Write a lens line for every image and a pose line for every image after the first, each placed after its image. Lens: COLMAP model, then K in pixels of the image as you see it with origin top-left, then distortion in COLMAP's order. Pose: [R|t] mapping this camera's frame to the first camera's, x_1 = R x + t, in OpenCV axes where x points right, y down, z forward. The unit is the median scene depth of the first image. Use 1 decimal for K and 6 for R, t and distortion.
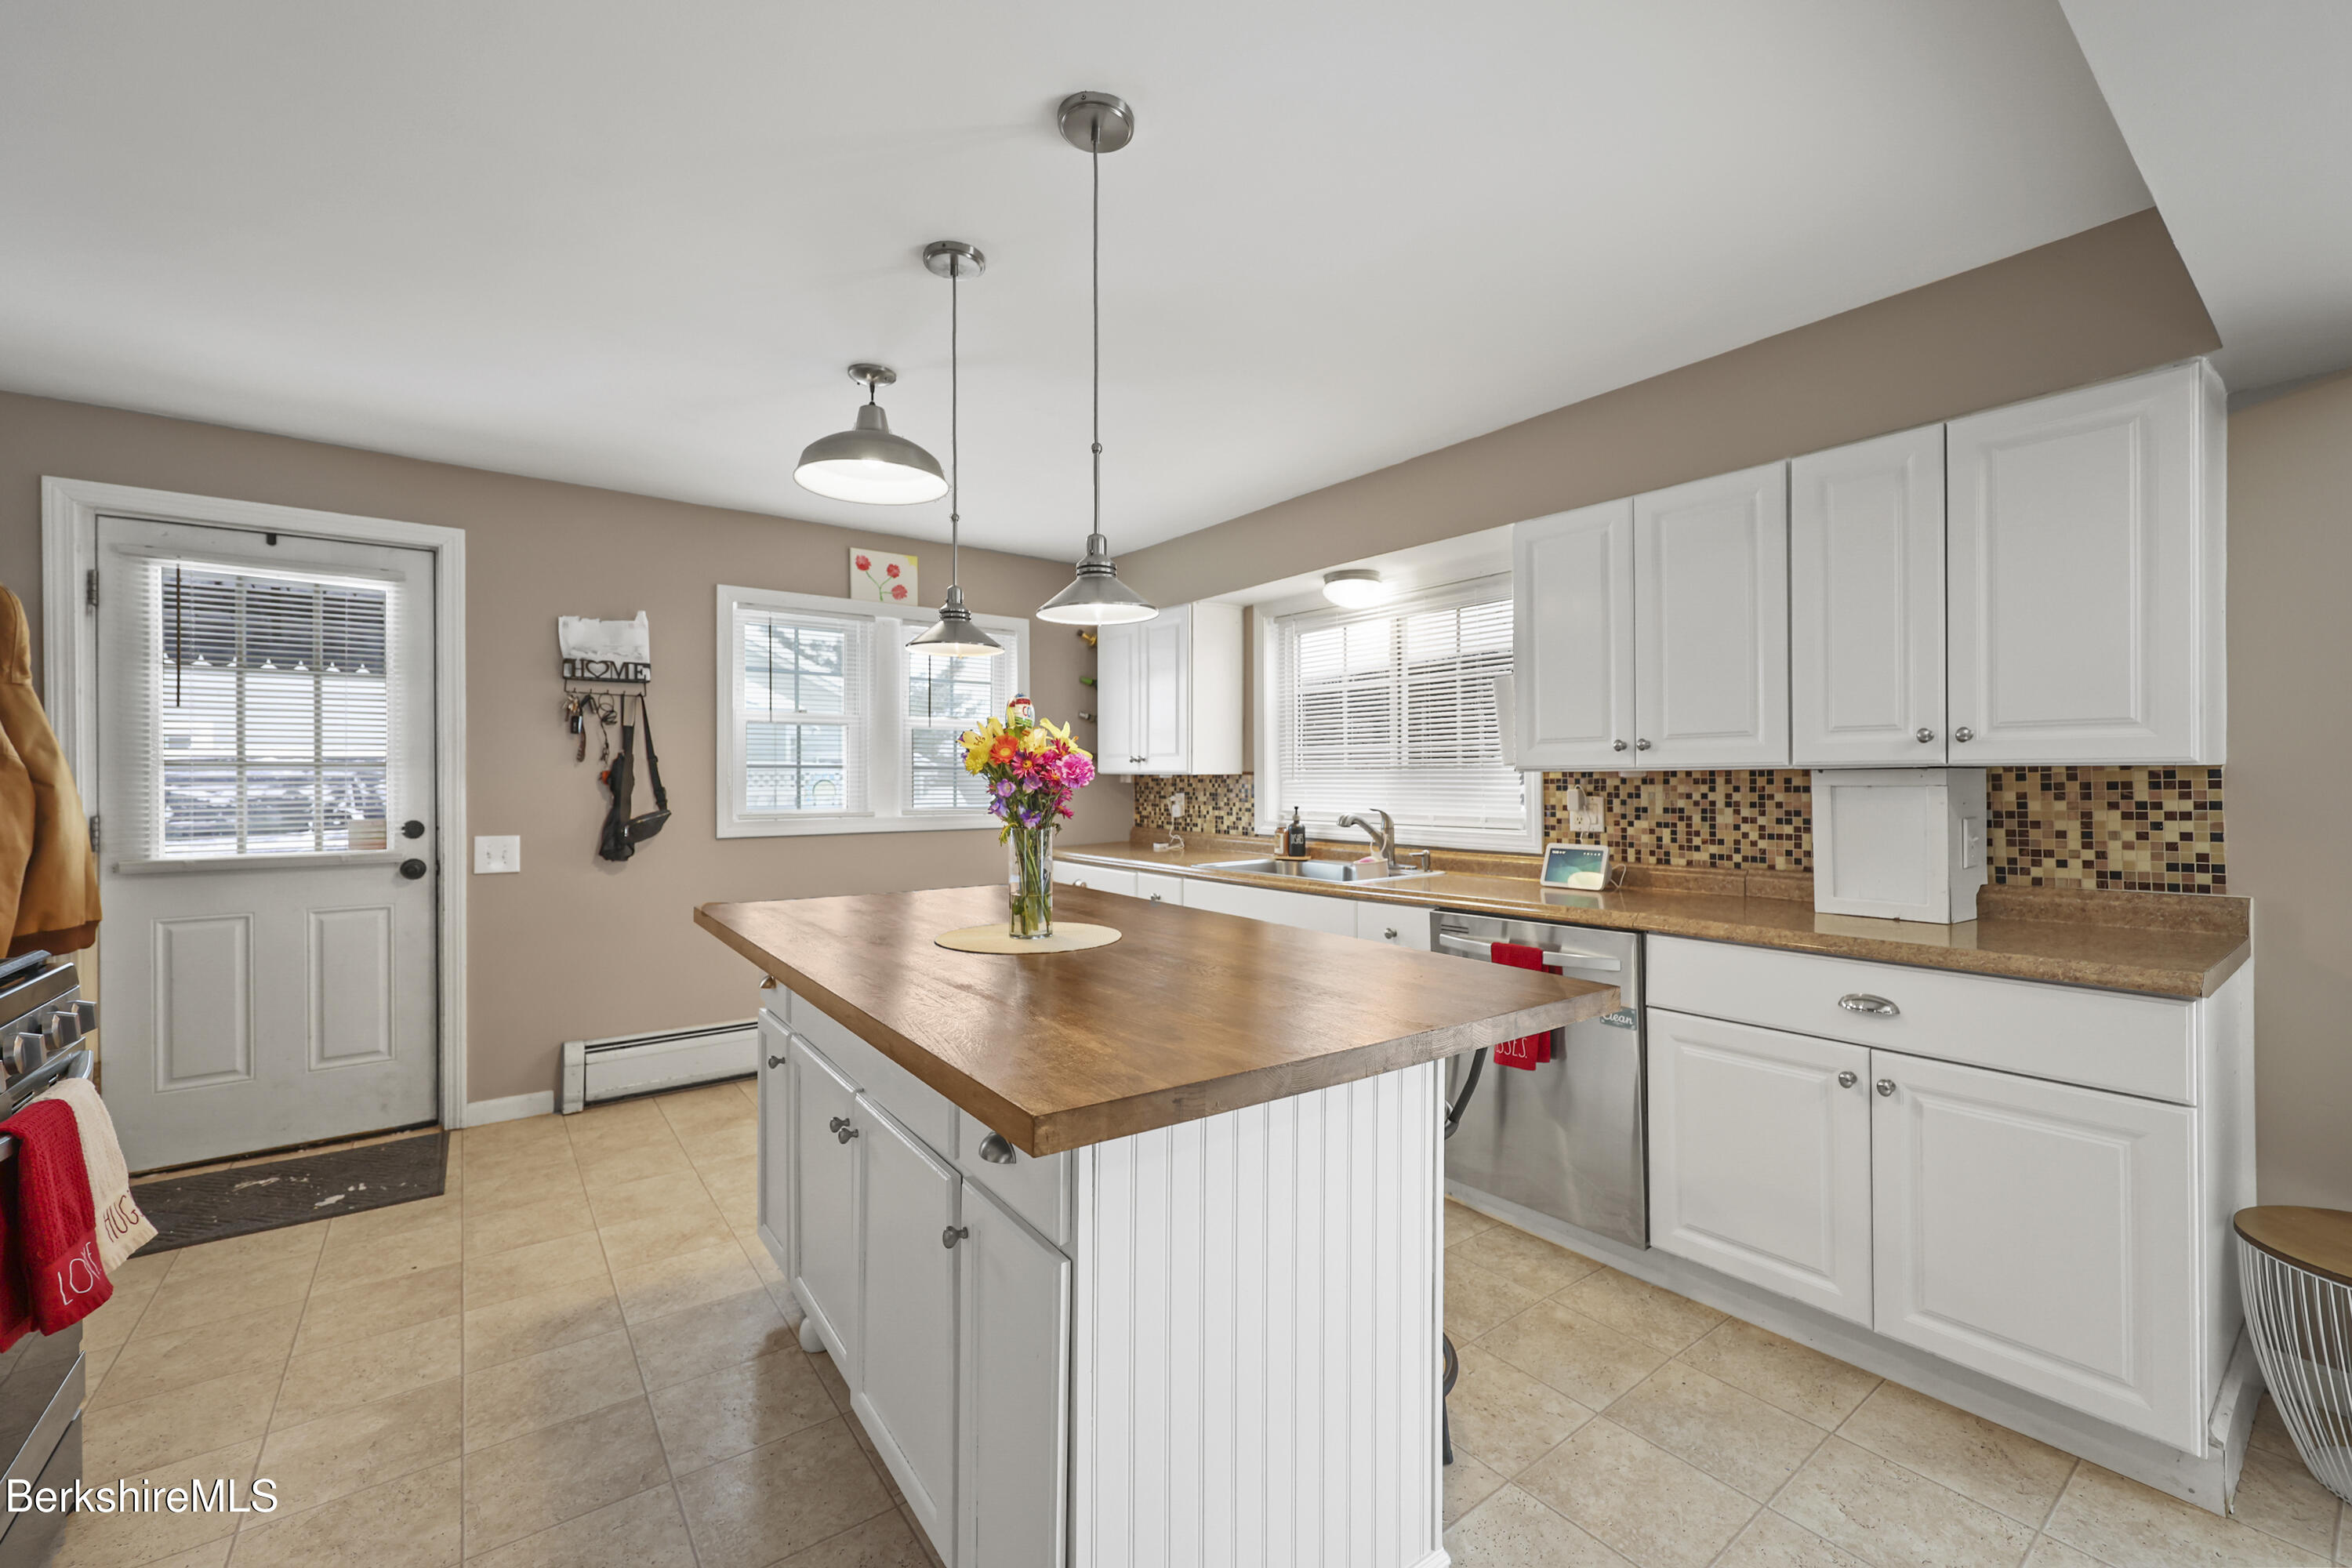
lens RADIAL K [[947.4, 0, 1181.3], [0, 947.4, 778.9], [0, 0, 1]] dist [-0.000879, -0.000059]
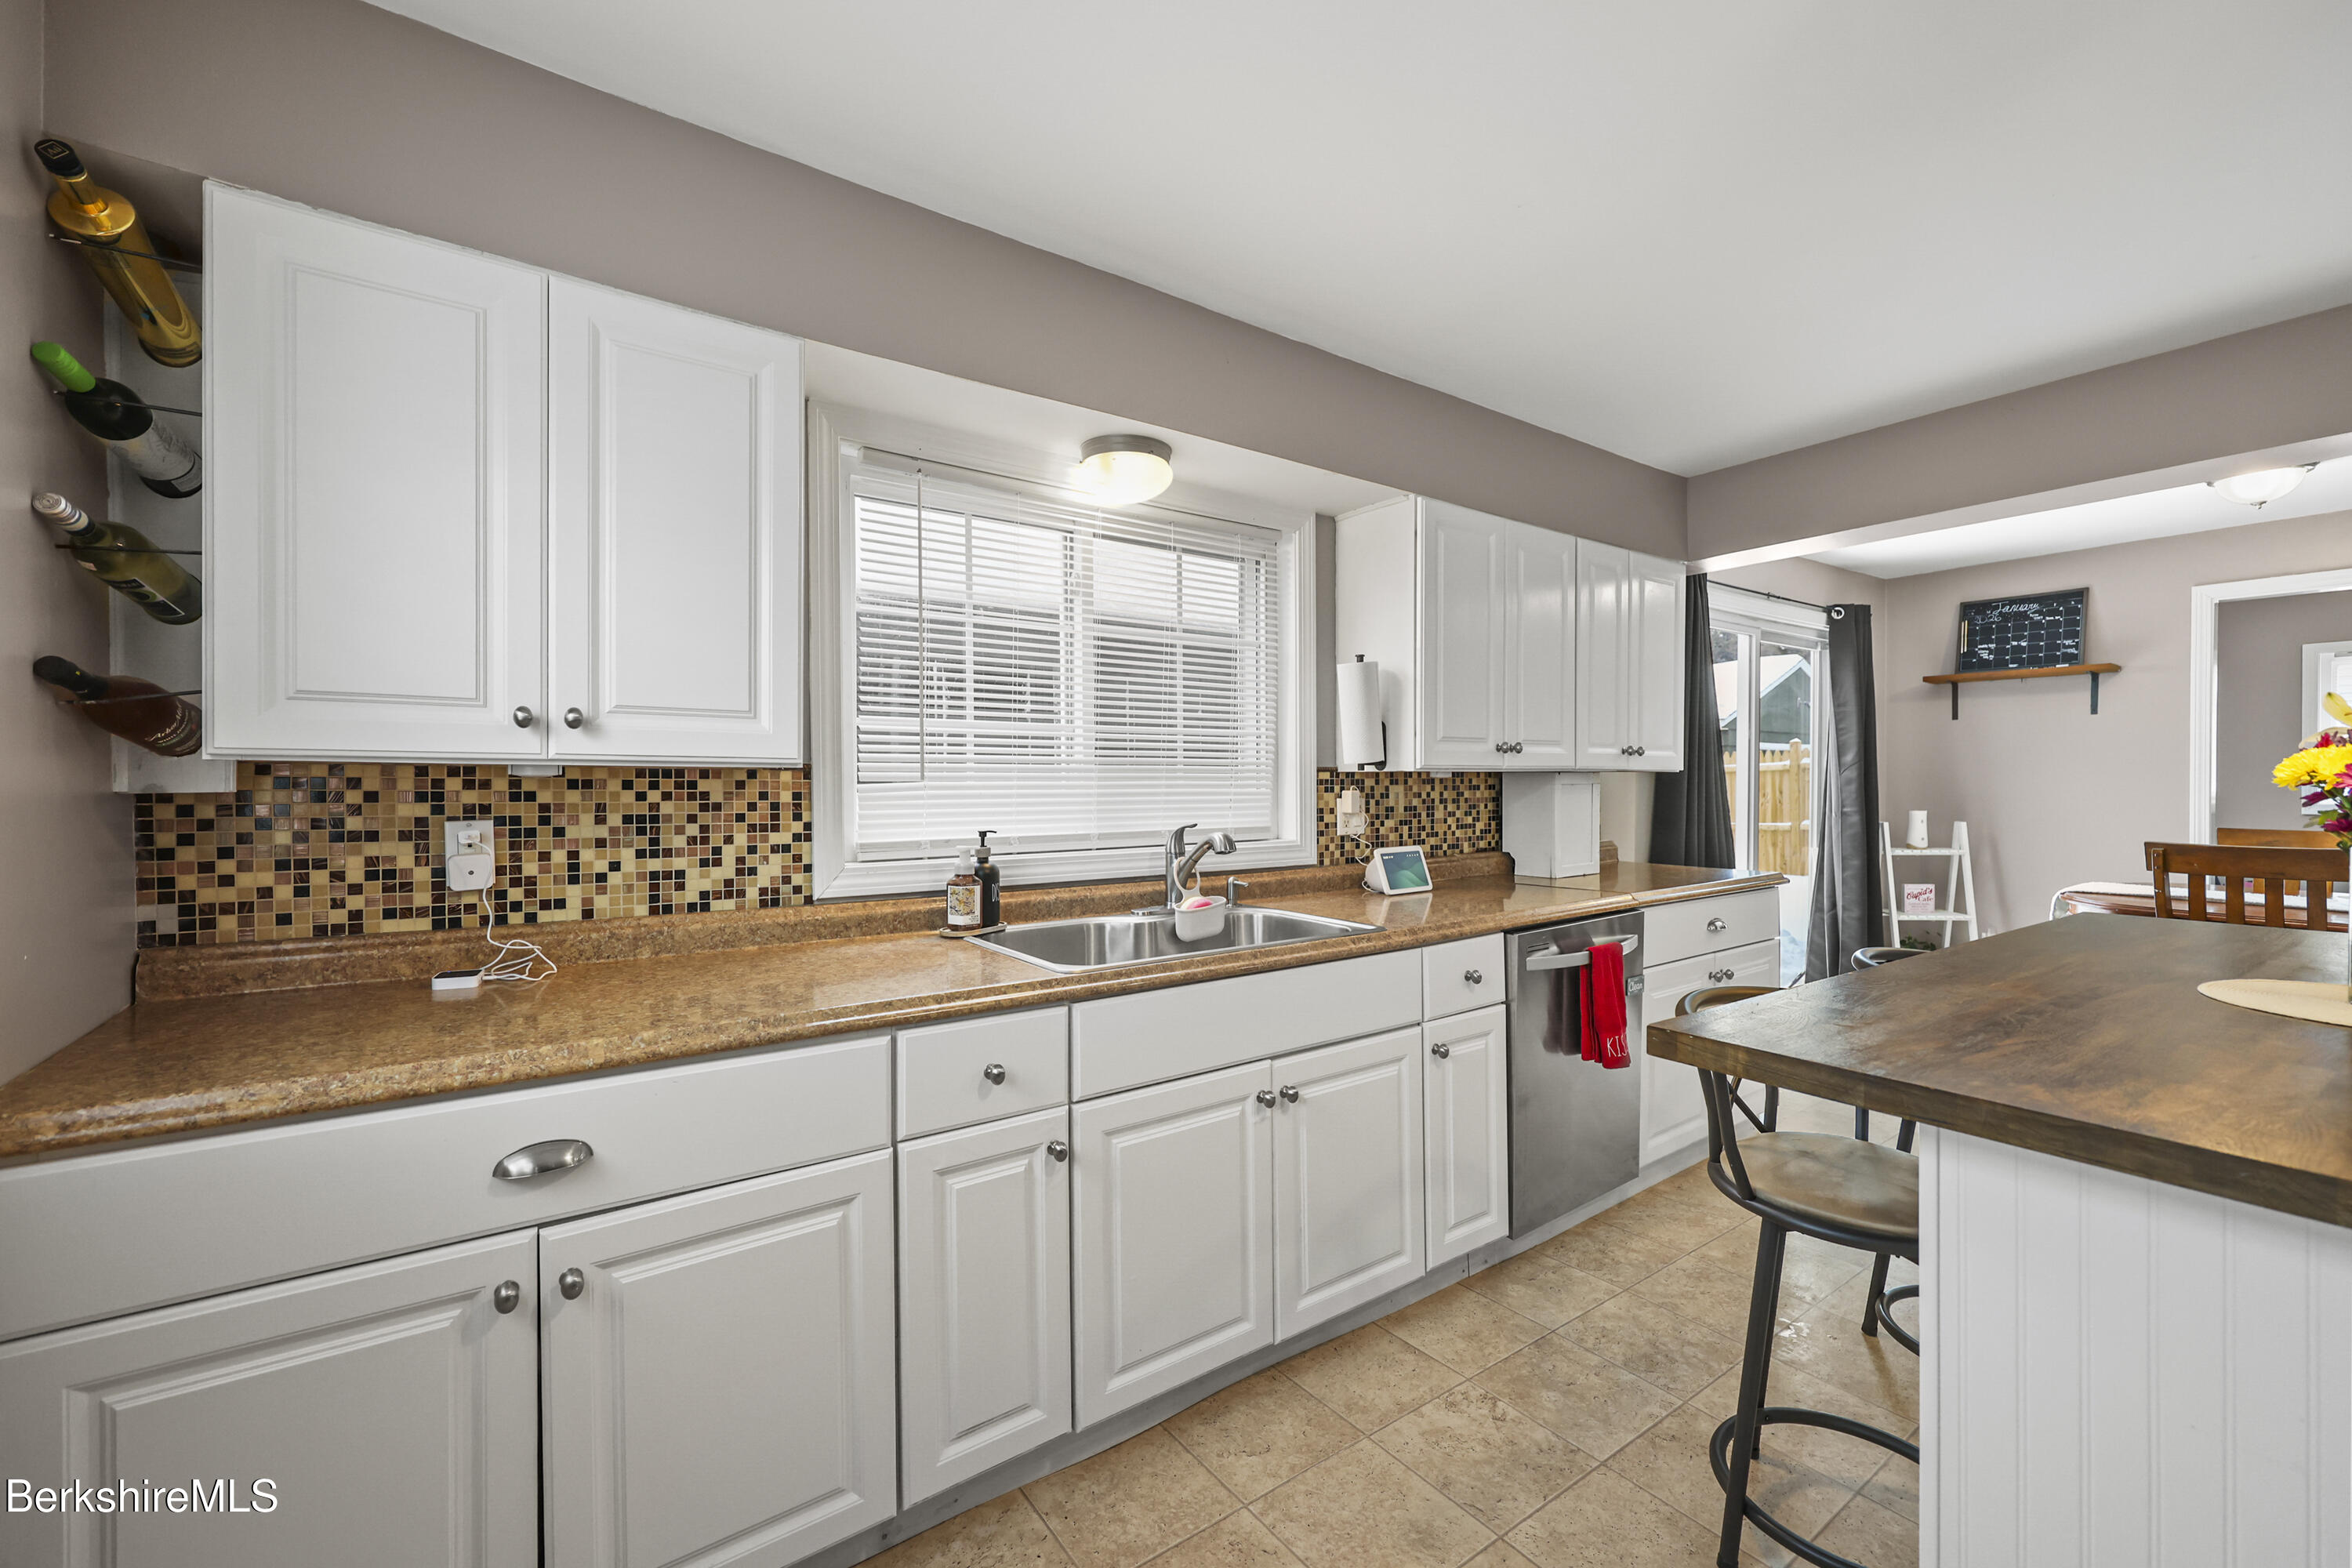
lens RADIAL K [[945.3, 0, 1177.4], [0, 945.3, 790.8], [0, 0, 1]] dist [-0.001358, -0.000006]
pose [[0.039201, -0.009205, 0.999189, -0.547708], [0.002511, 0.999955, 0.009114, 0.002330], [-0.999228, 0.002152, 0.039222, 1.177043]]
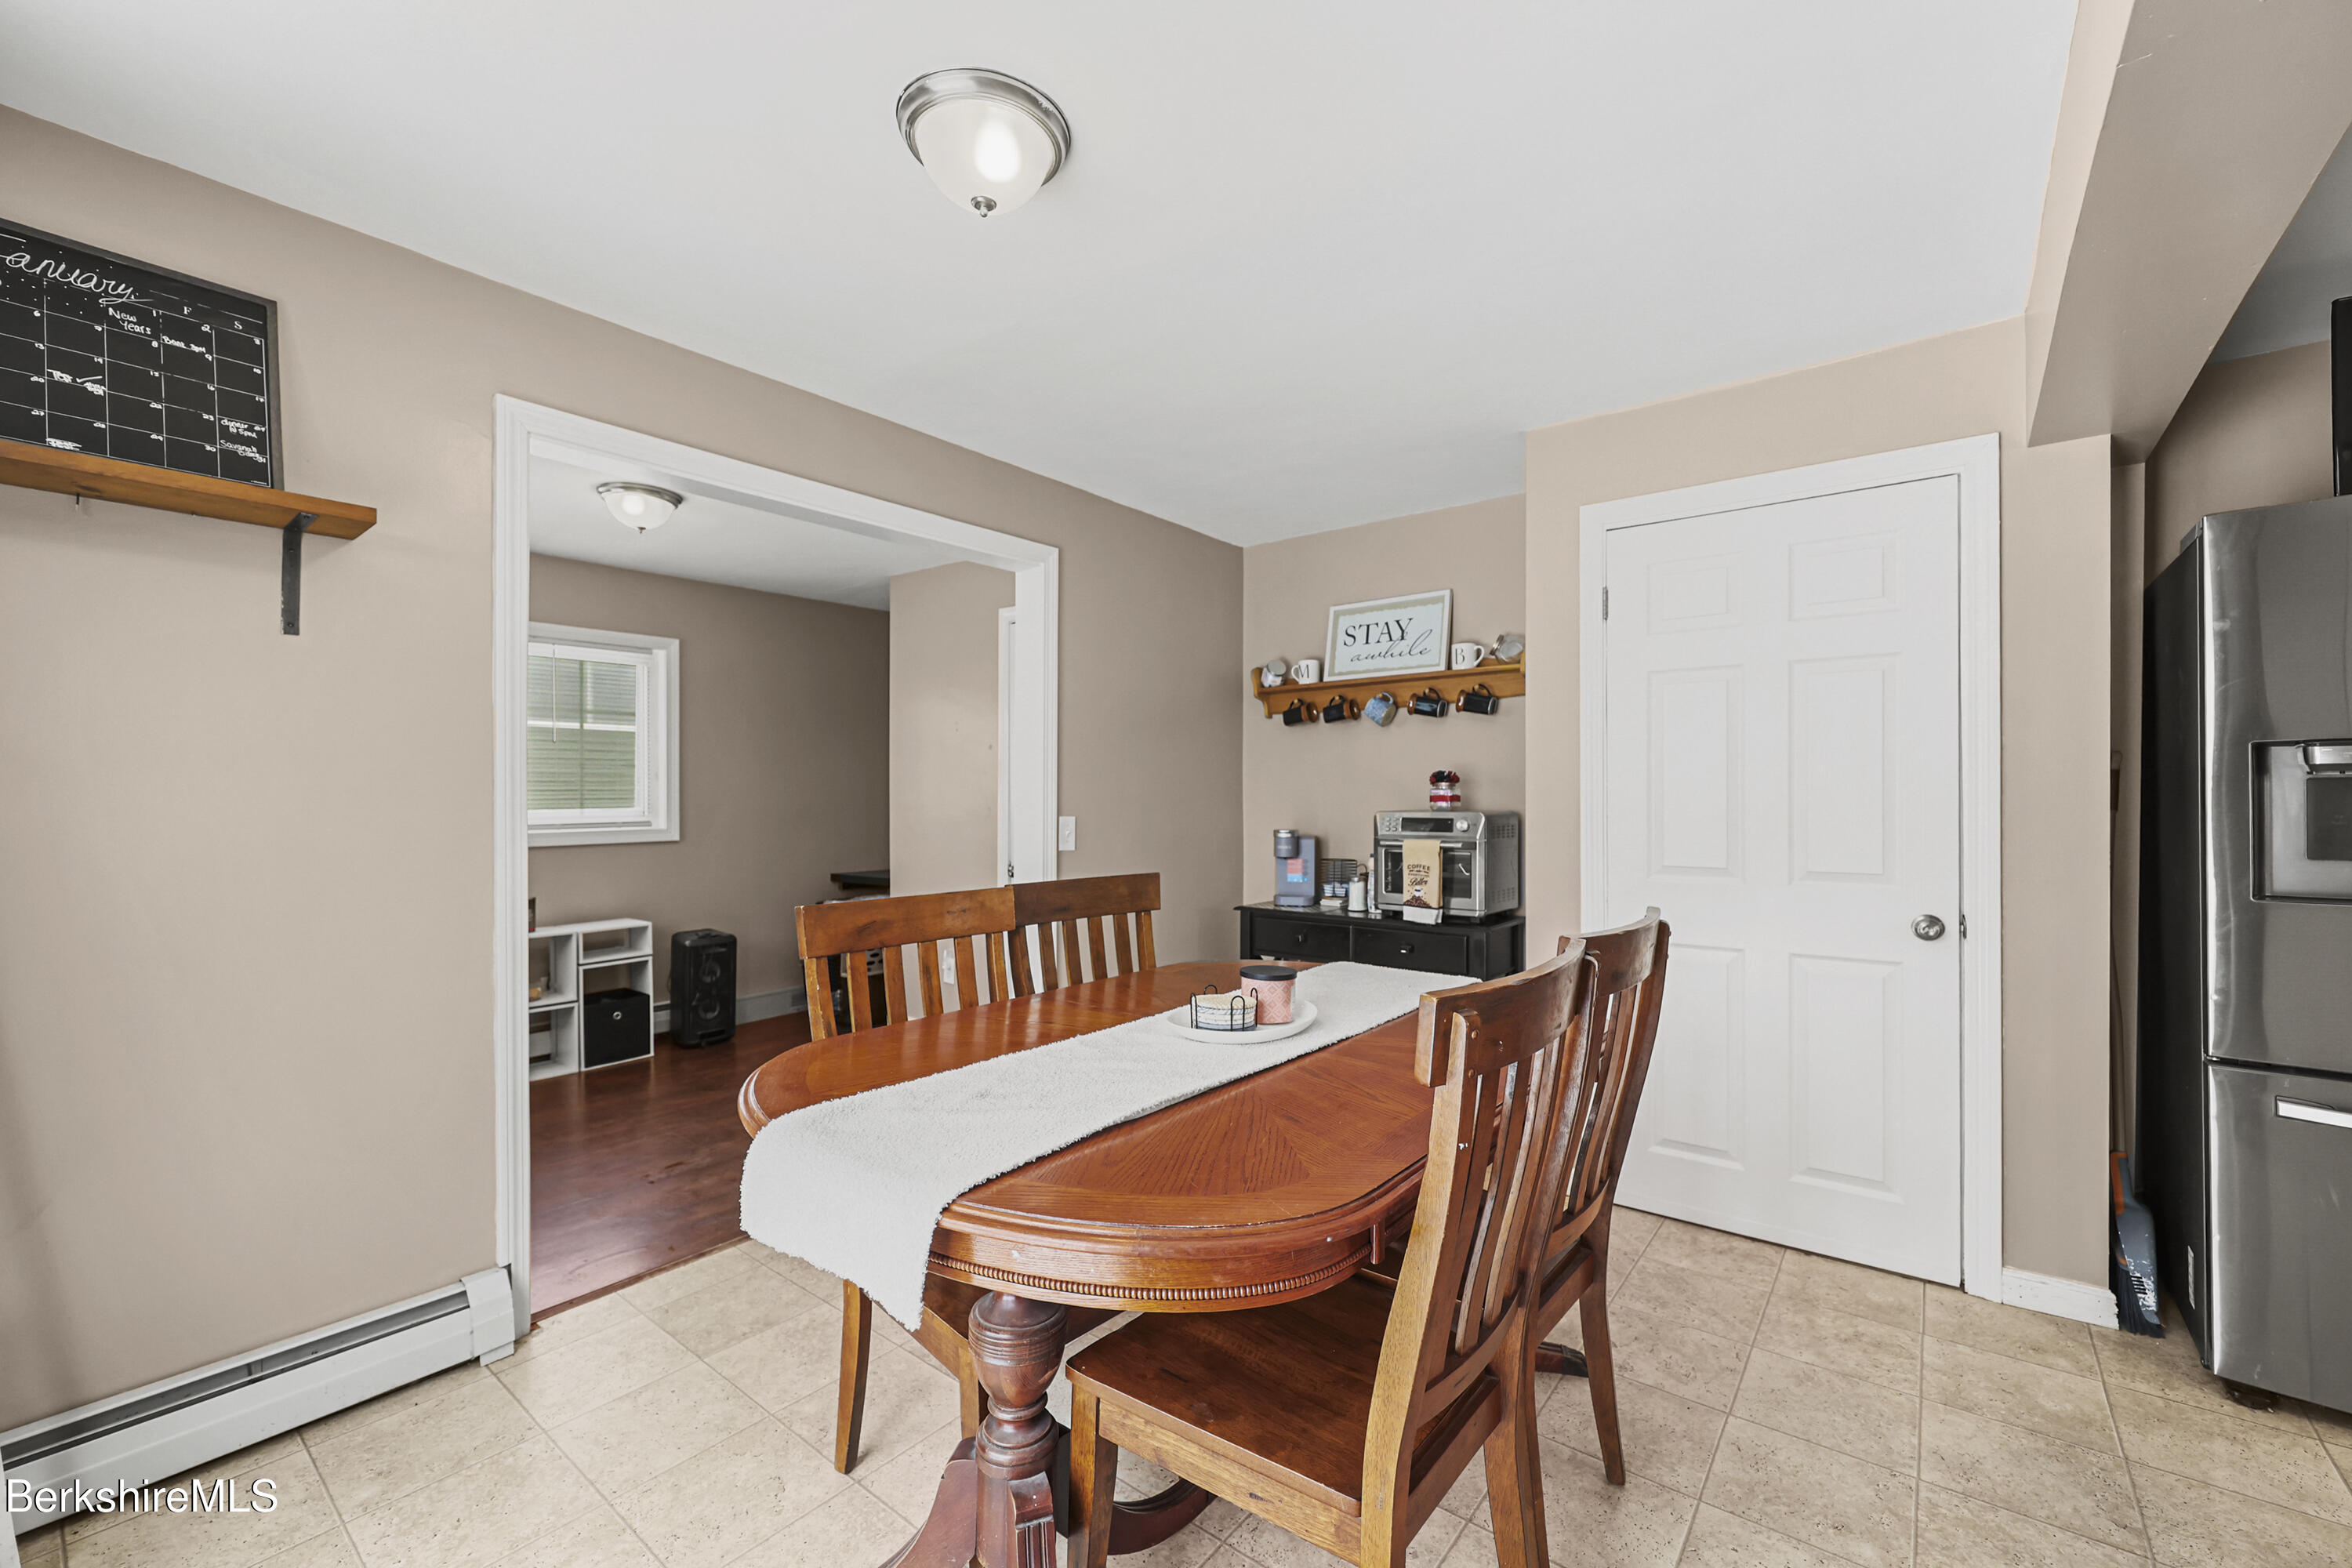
lens RADIAL K [[950.4, 0, 1183.1], [0, 950.4, 799.1], [0, 0, 1]] dist [-0.000200, -0.000326]
pose [[-0.968635, 0.005233, -0.248435, 0.686688], [0.005192, 0.999986, 0.000820, 0.003345], [0.248435, -0.000496, -0.968648, 0.450702]]
